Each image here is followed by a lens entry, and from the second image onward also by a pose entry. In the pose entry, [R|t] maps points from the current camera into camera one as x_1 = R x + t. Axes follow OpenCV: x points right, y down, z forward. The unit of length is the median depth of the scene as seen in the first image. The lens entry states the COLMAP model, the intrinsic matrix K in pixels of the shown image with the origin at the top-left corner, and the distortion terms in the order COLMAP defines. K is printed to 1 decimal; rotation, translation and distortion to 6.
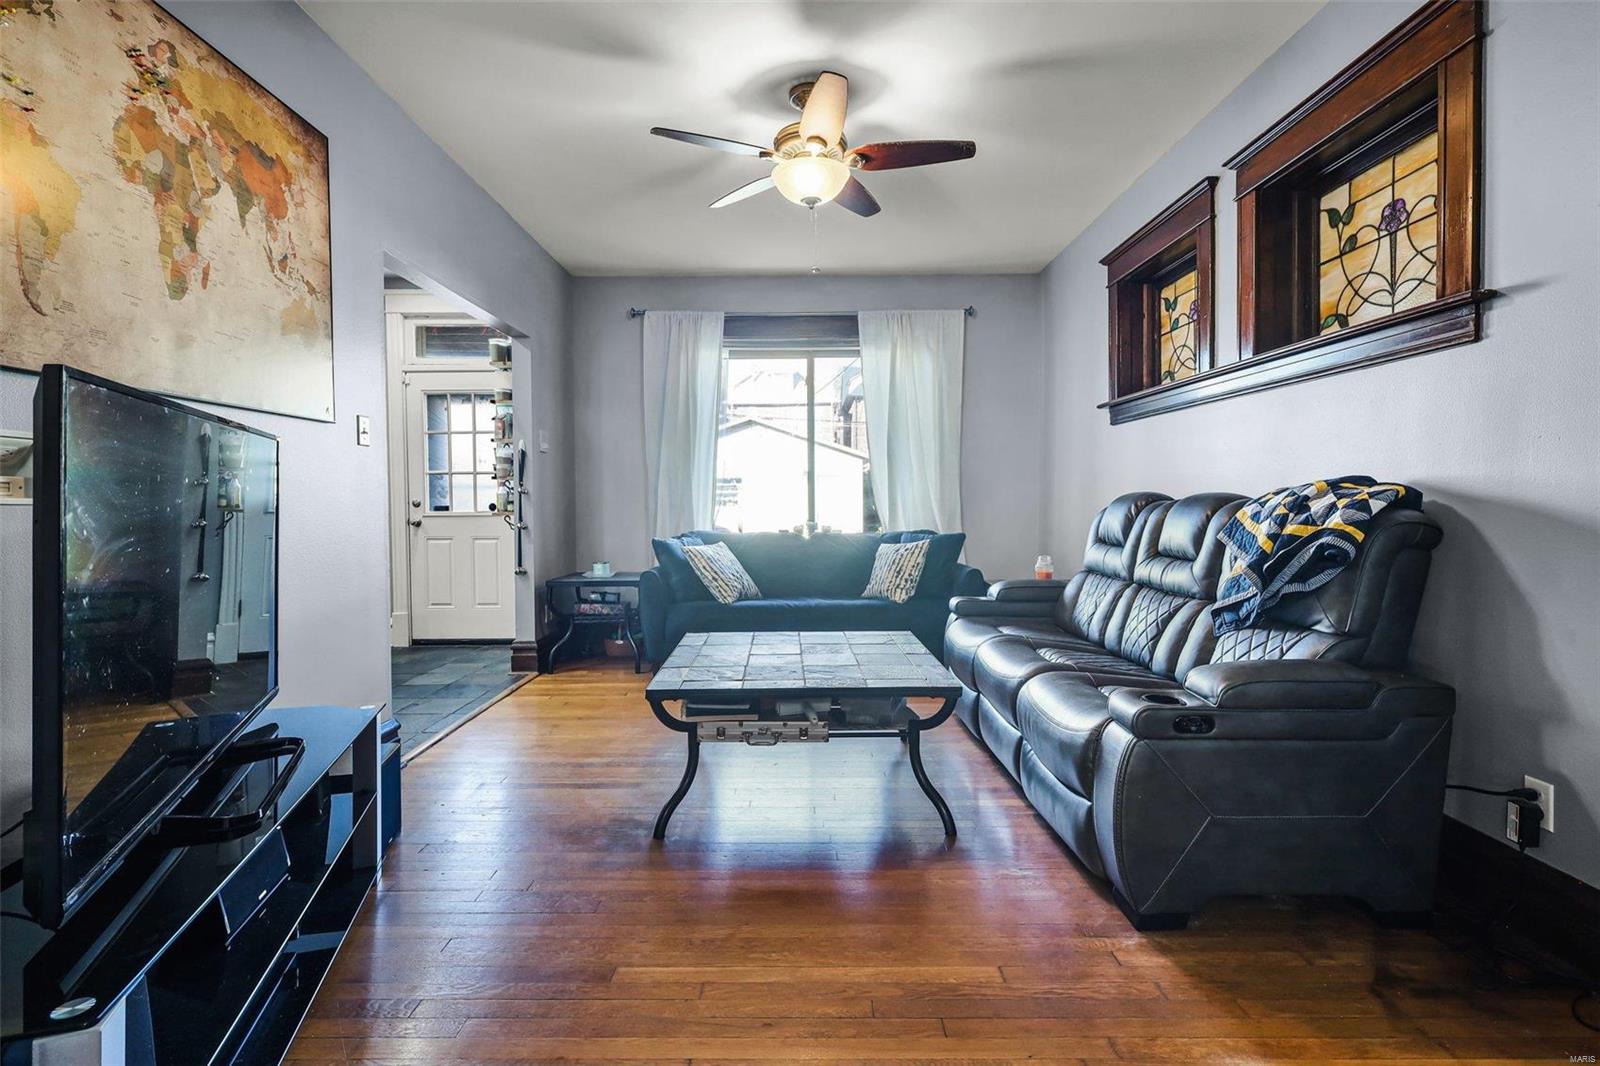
lens RADIAL K [[744.4, 0, 800.9], [0, 744.4, 509.1], [0, 0, 1]] dist [0.000076, 0.000469]
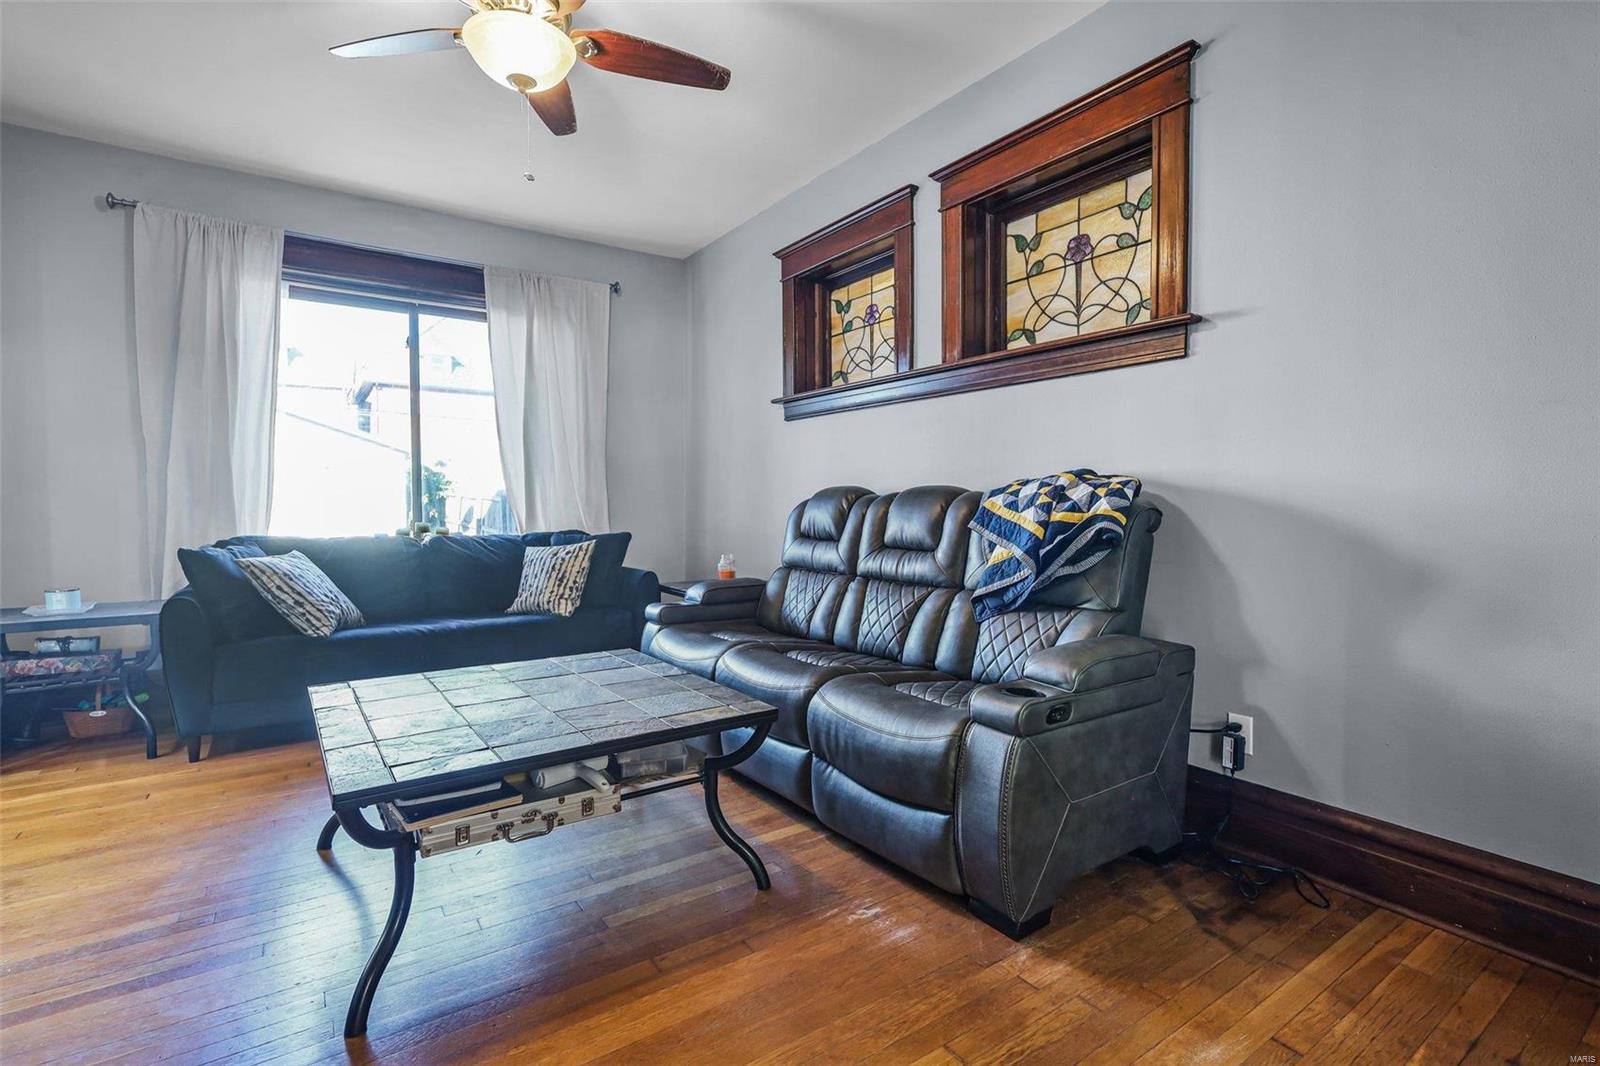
lens RADIAL K [[739.2, 0, 800.5], [0, 739.2, 523.0], [0, 0, 1]] dist [-0.000102, 0.000855]
pose [[0.823850, -0.009522, 0.566728, -0.199765], [0.002730, 0.999914, 0.012831, 0.017357], [-0.566801, -0.009024, 0.823805, 0.264194]]
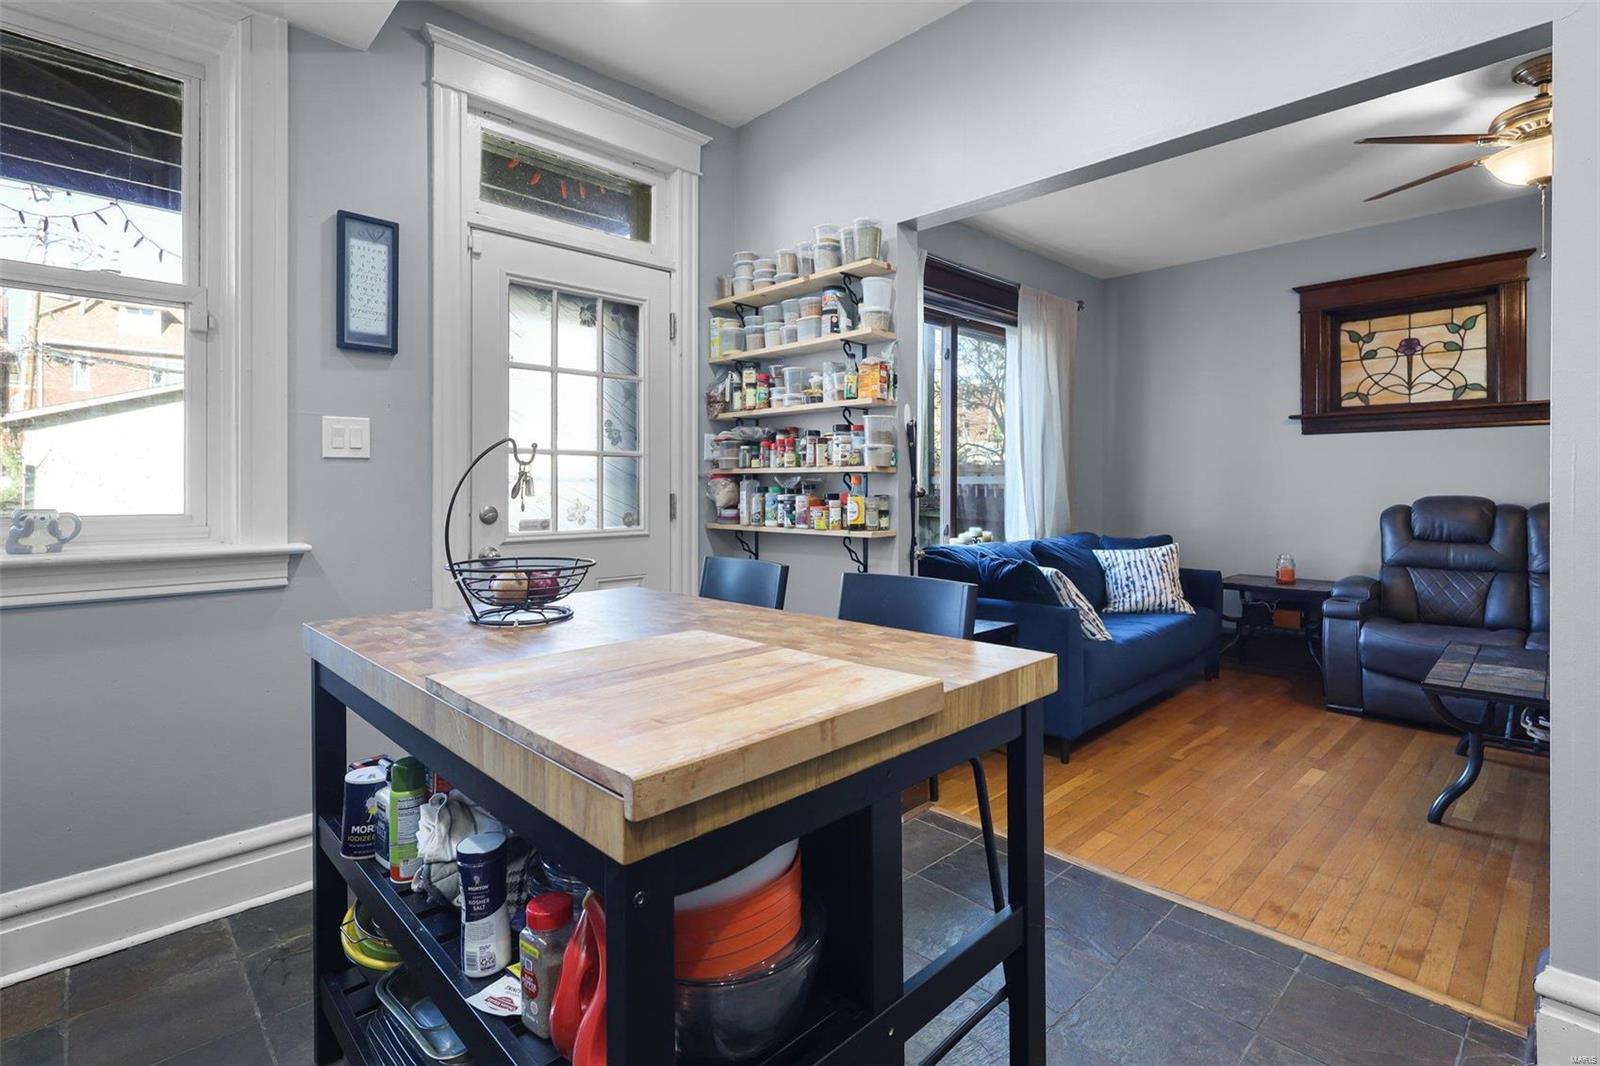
lens RADIAL K [[764.5, 0, 821.5], [0, 764.5, 481.6], [0, 0, 1]] dist [-0.003846, -0.000333]
pose [[0.718688, 0.007568, 0.695292, -1.407247], [0.004070, 0.999878, -0.015090, -0.041849], [-0.695321, 0.013675, 0.718569, 1.047743]]
